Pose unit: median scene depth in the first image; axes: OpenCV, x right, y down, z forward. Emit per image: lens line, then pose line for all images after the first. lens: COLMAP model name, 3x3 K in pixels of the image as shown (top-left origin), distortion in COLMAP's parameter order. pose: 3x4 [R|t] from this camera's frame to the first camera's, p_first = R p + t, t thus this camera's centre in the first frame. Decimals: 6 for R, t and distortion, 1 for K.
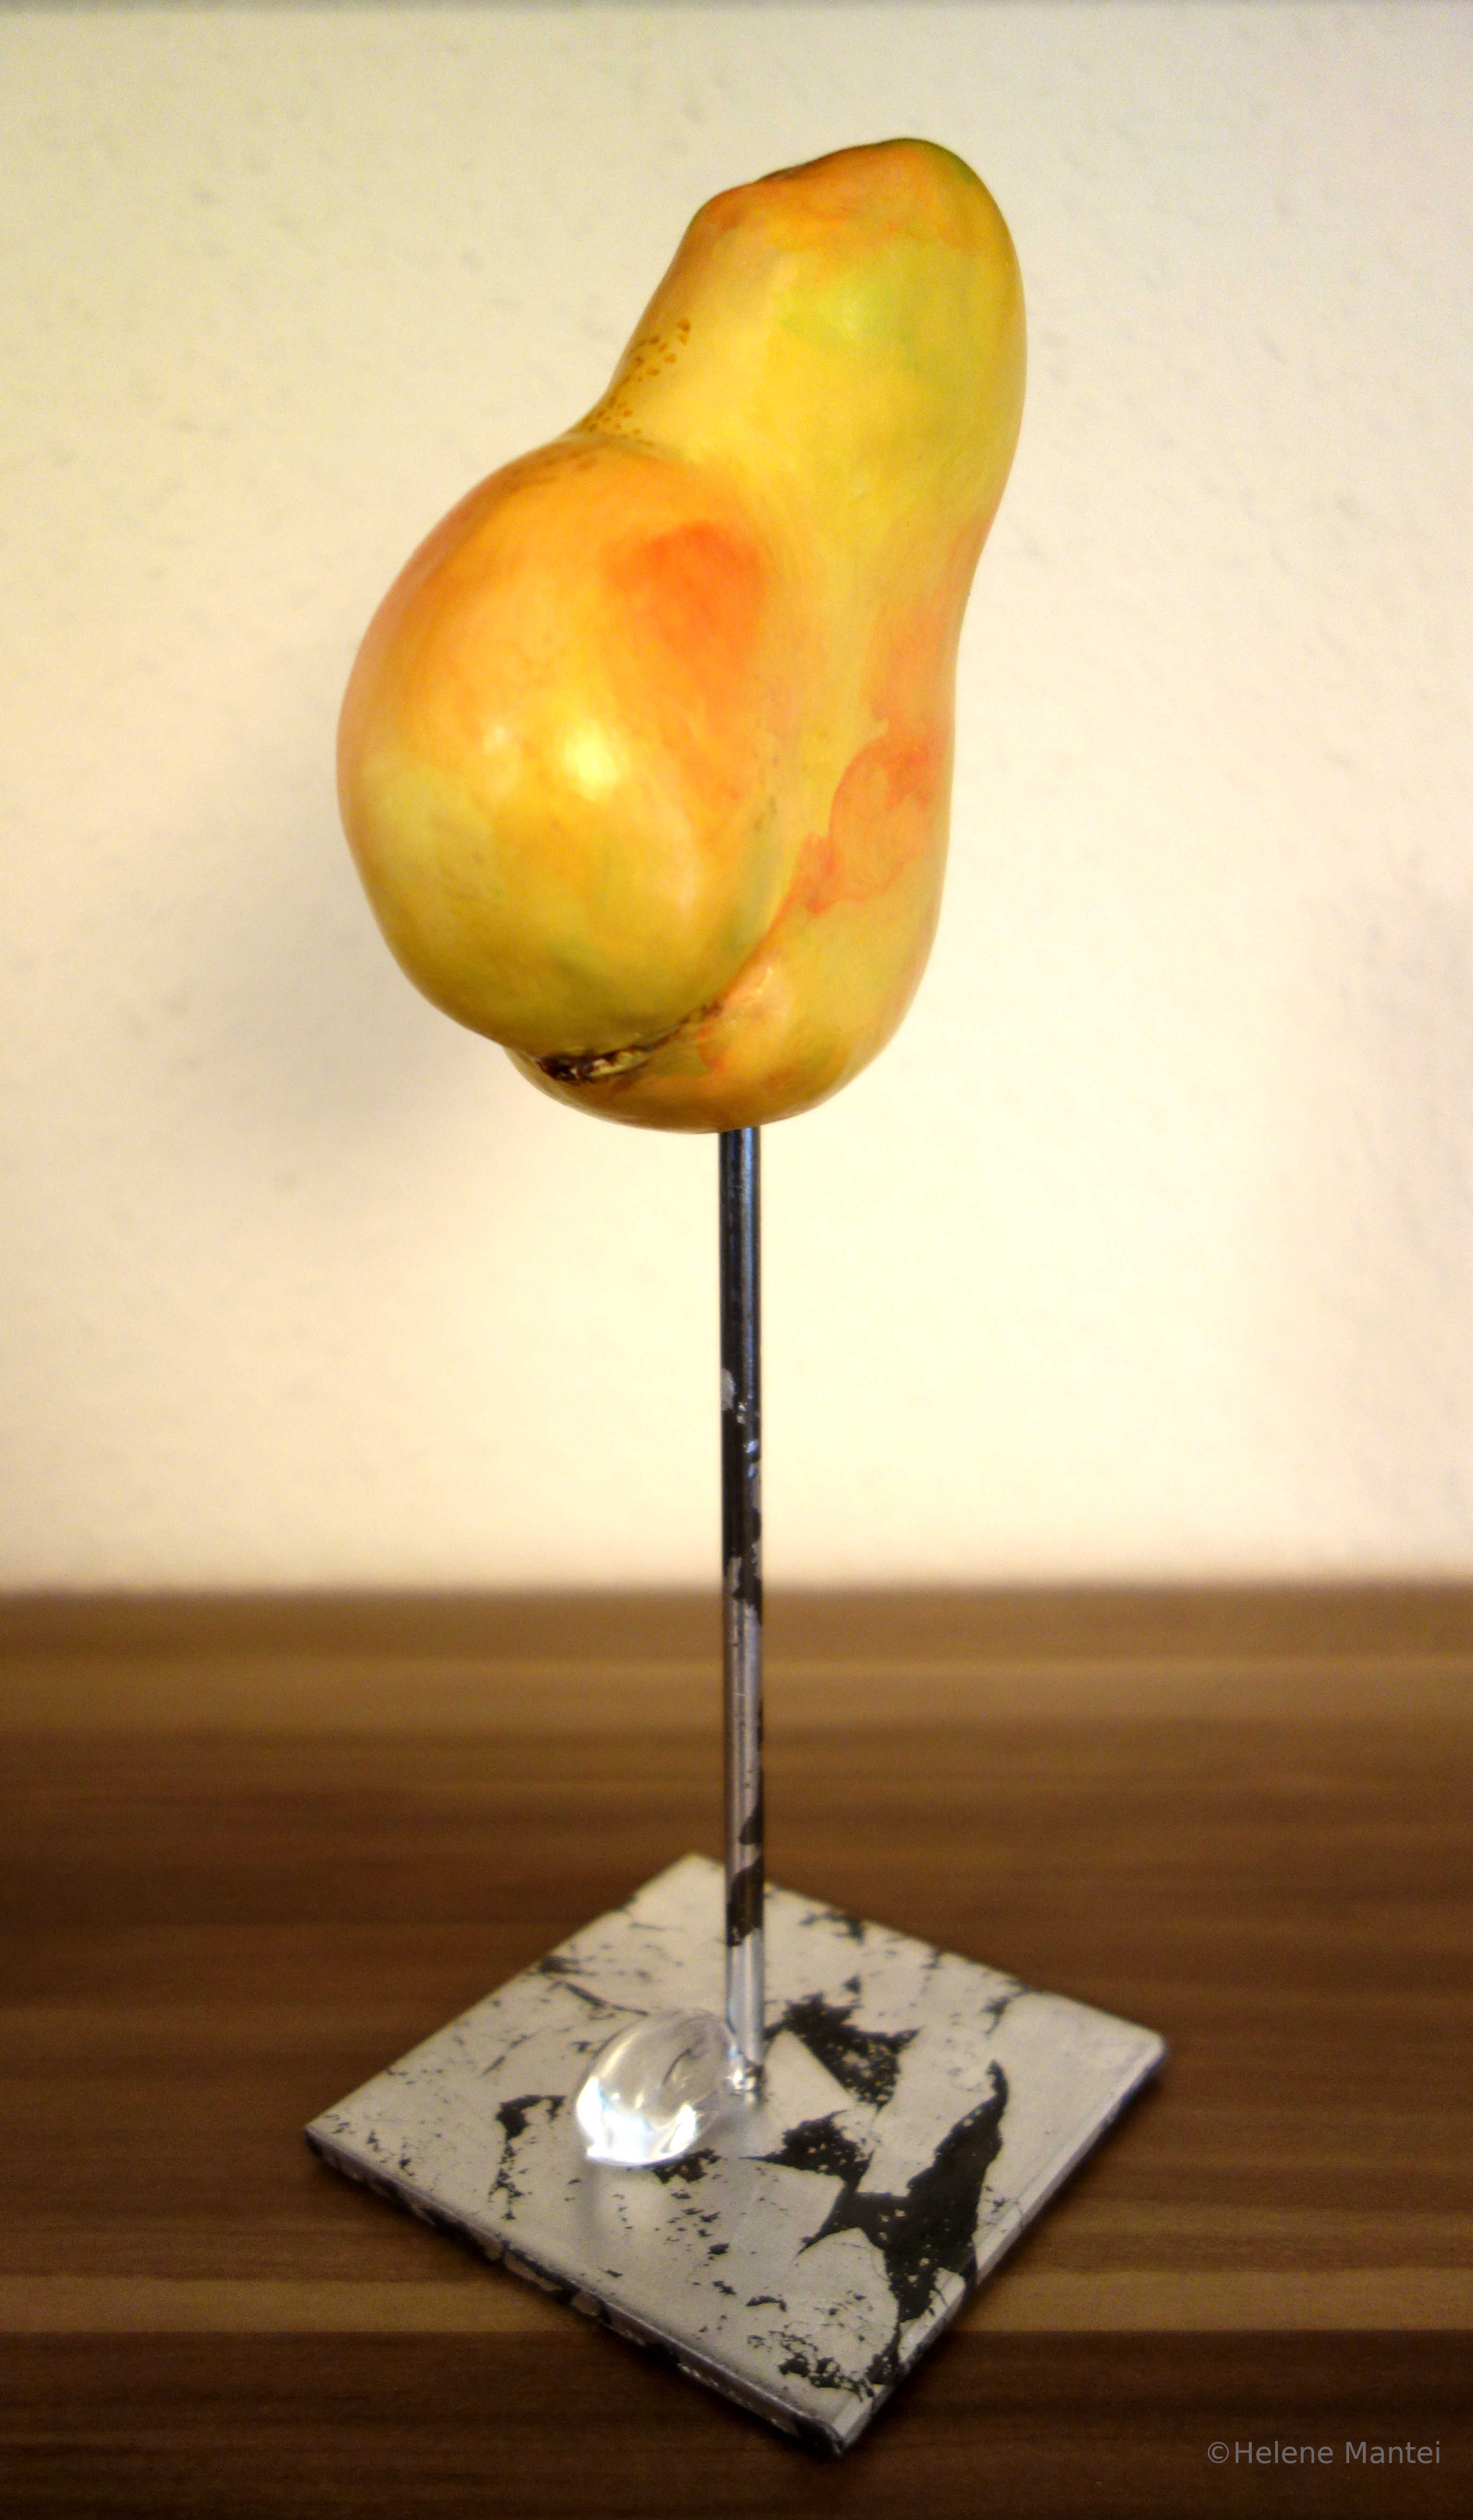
lens RADIAL K [[1998.4, 0, 726.7], [0, 1998.4, 1381.3], [0, 0, 1]] dist [0.002345, 0.000370]
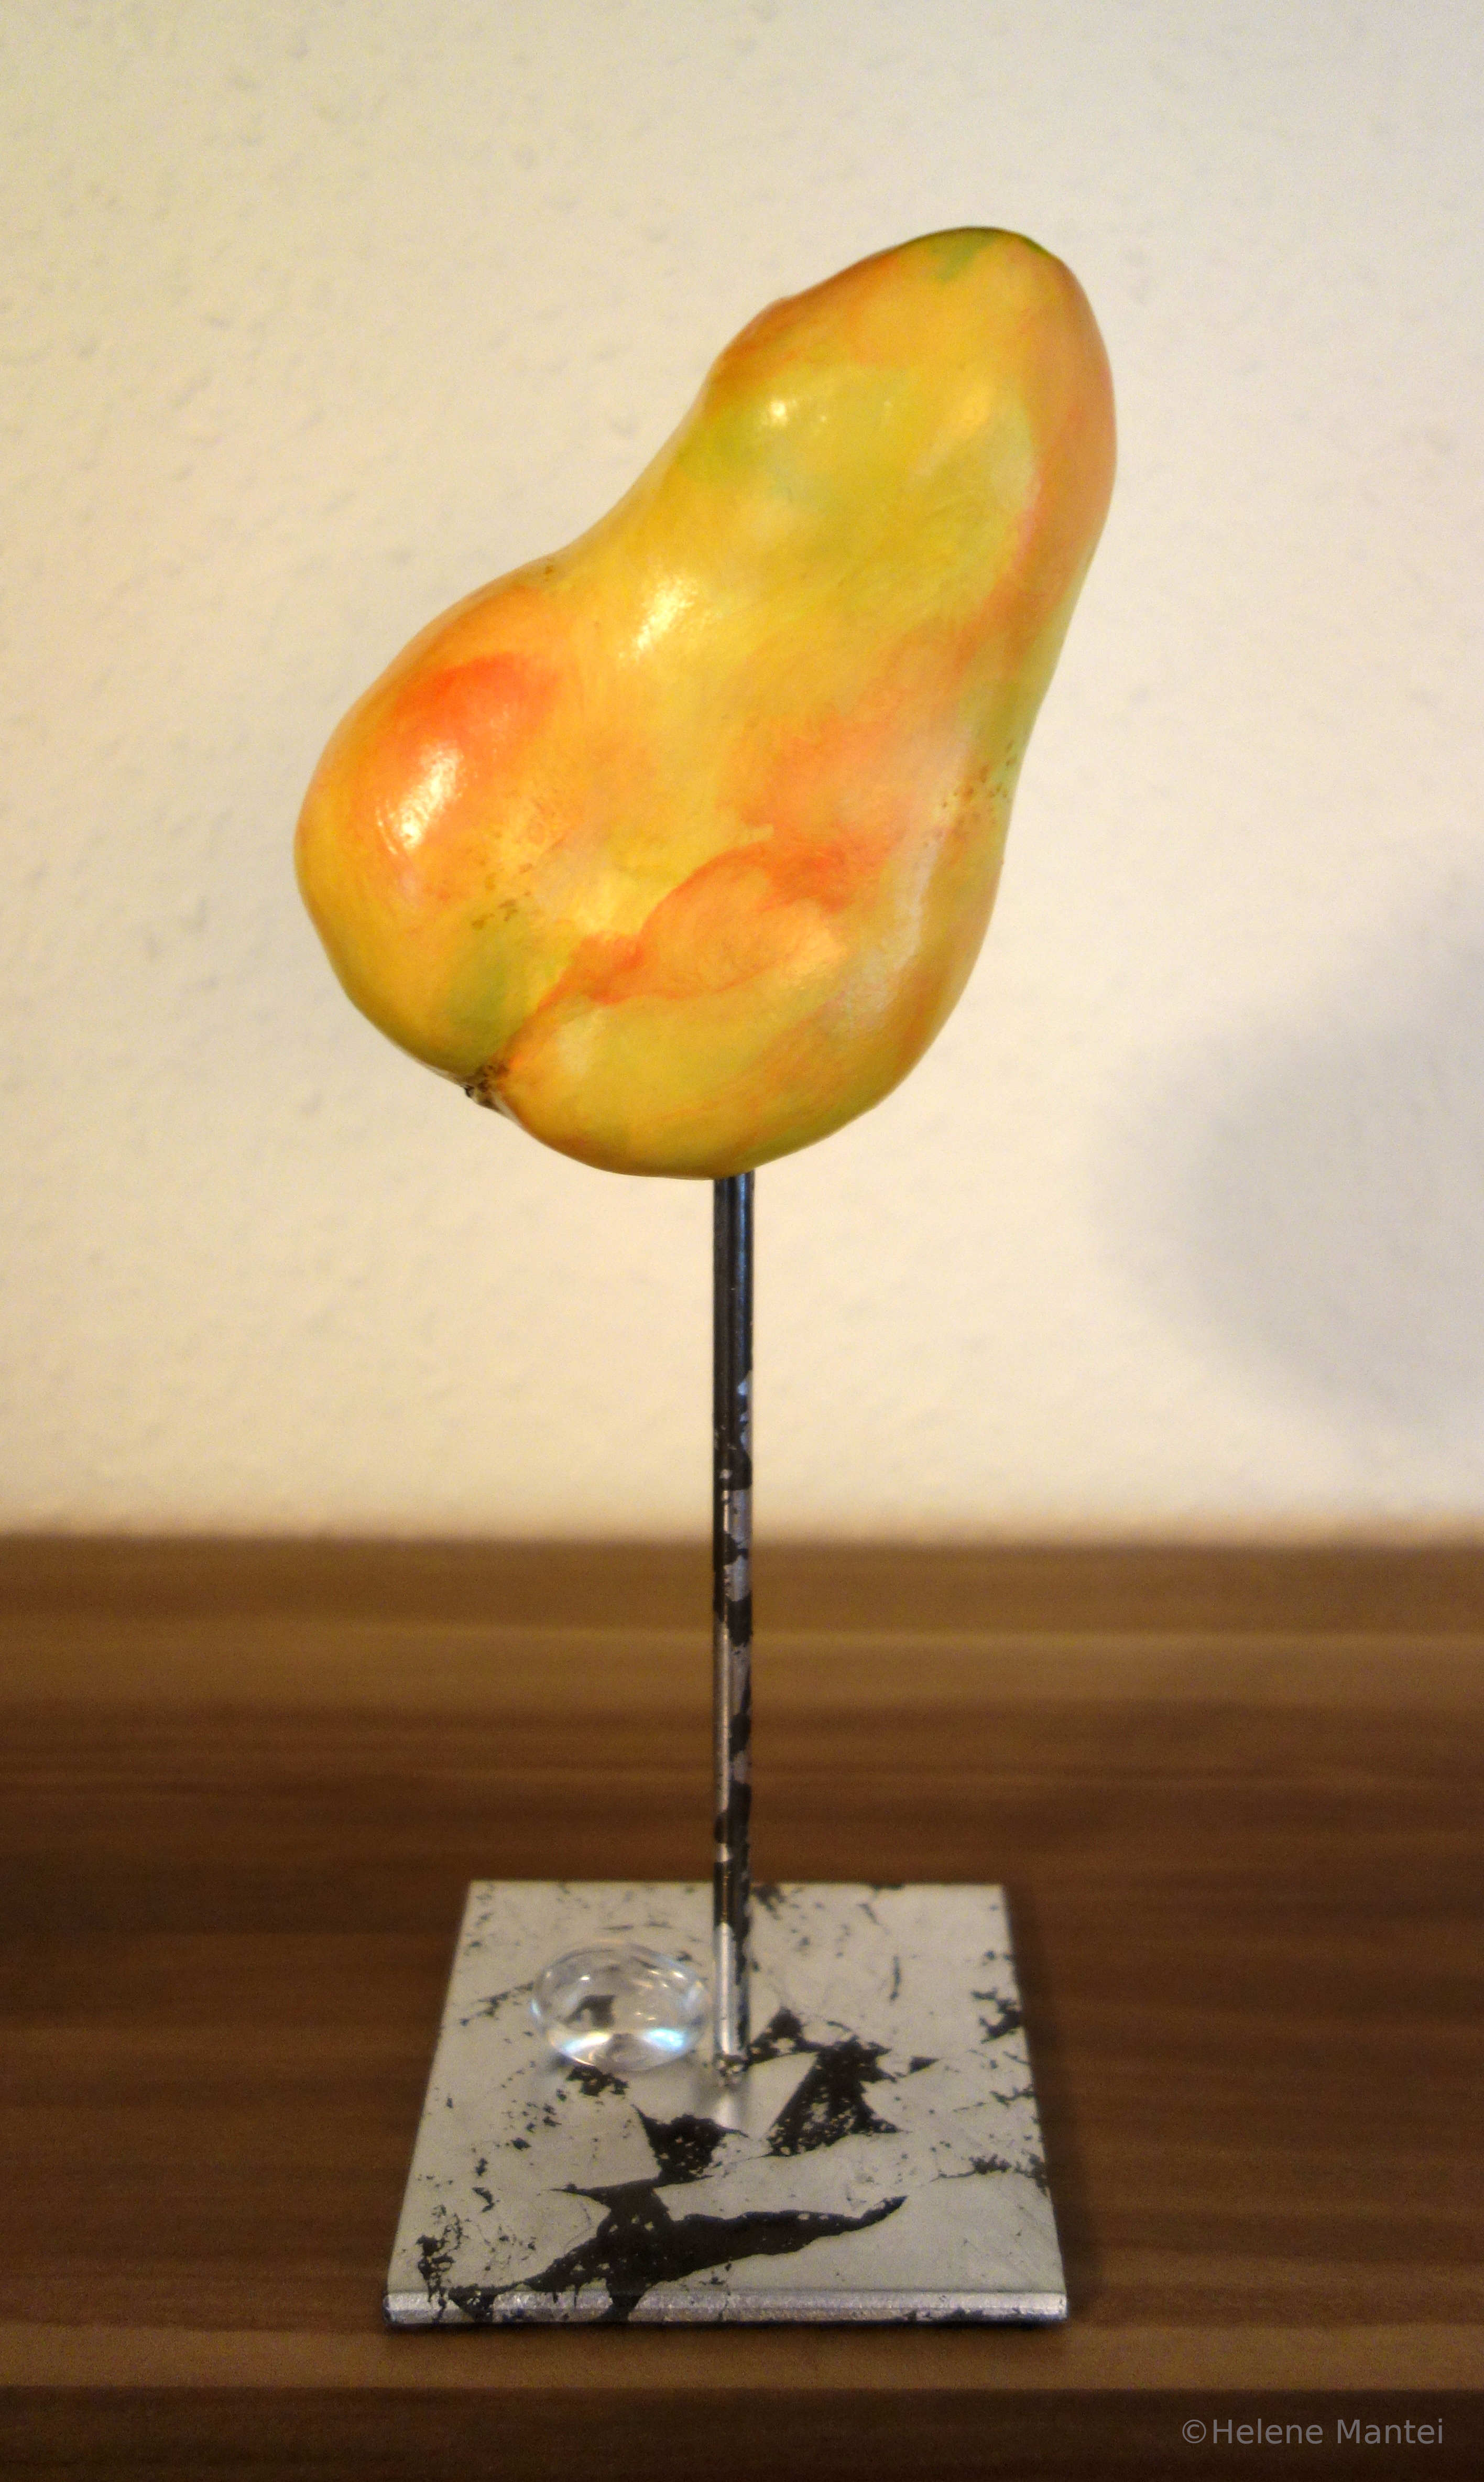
lens RADIAL K [[2240.4, 0, 742.0], [0, 2240.4, 1241.0], [0, 0, 1]] dist [0.008586, -0.007304]
pose [[0.585375, 0.281386, -0.760367, 0.883013], [-0.251492, 0.954601, 0.159653, -0.275276], [0.770771, 0.097769, 0.629566, 0.268252]]
